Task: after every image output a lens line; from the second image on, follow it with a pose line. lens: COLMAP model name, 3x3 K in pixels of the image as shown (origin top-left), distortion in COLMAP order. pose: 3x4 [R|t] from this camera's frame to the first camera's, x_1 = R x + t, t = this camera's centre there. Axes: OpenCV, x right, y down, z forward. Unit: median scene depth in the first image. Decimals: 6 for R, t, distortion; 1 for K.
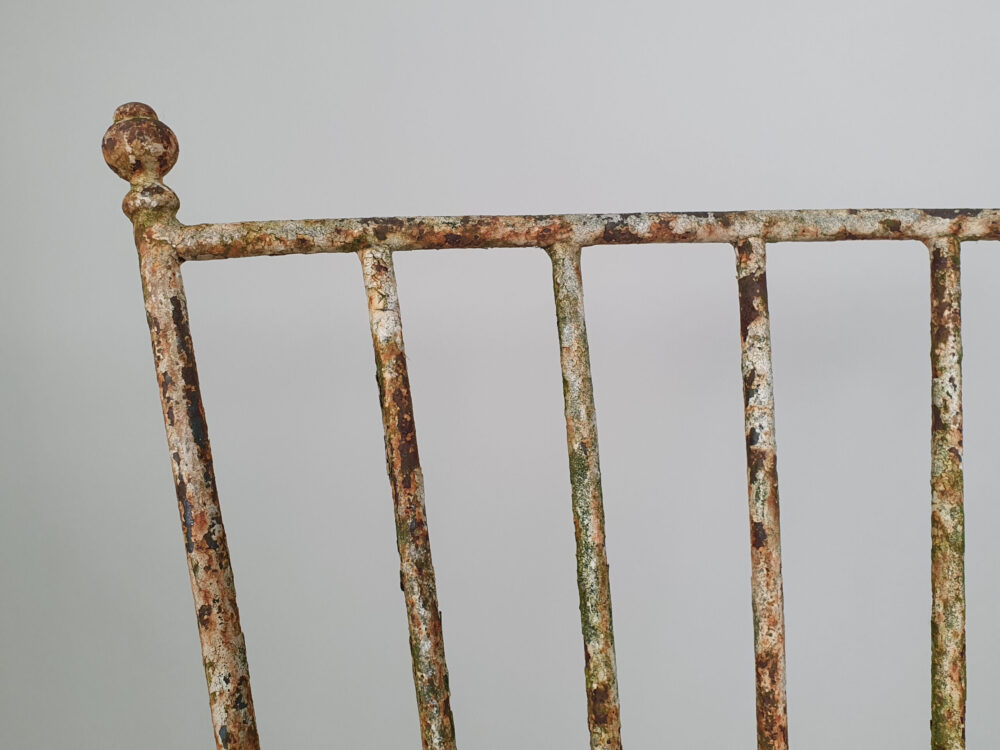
lens RADIAL K [[859.6, 0, 500.0], [0, 859.6, 375.0], [0, 0, 1]] dist [0.003108, -0.011131]
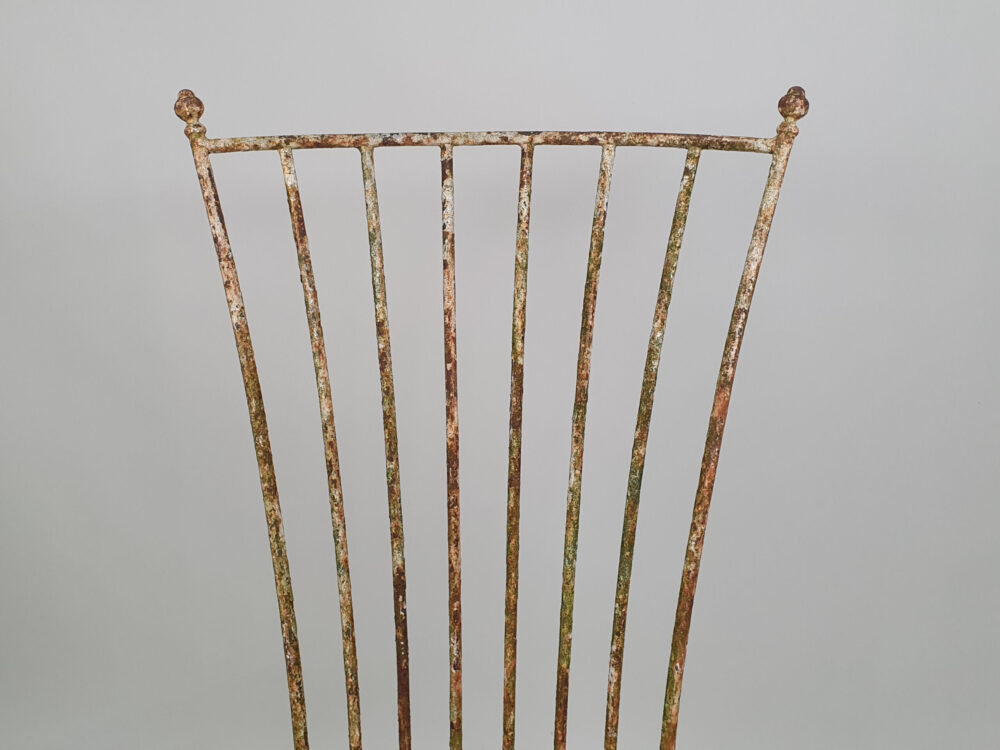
lens RADIAL K [[859.6, 0, 500.0], [0, 859.6, 375.0], [0, 0, 1]] dist [0.003108, -0.011131]
pose [[0.995535, -0.026356, 0.090637, 0.227817], [0.016714, 0.994275, 0.105539, 0.248836], [-0.092900, -0.103553, 0.990276, -1.567406]]
